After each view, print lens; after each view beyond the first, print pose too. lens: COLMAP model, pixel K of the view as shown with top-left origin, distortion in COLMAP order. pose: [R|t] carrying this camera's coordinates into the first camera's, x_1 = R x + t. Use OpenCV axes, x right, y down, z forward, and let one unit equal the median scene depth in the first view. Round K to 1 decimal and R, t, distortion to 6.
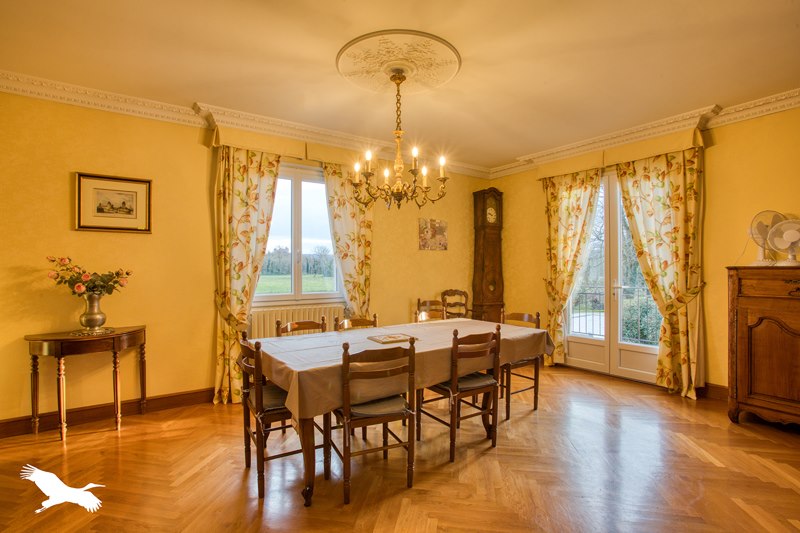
lens RADIAL K [[392.3, 0, 400.0], [0, 392.3, 266.5], [0, 0, 1]] dist [-0.083134, 0.037413]
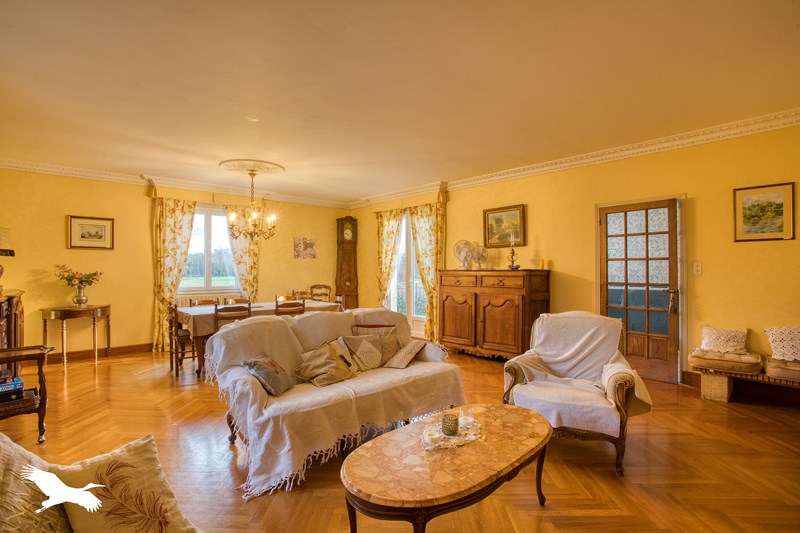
lens RADIAL K [[392.3, 0, 400.0], [0, 392.3, 266.5], [0, 0, 1]] dist [-0.083134, 0.037413]
pose [[0.990735, 0.000870, 0.135809, 0.346683], [-0.000472, 0.999996, -0.002959, -0.008509], [-0.135811, 0.002867, 0.990731, -0.770200]]
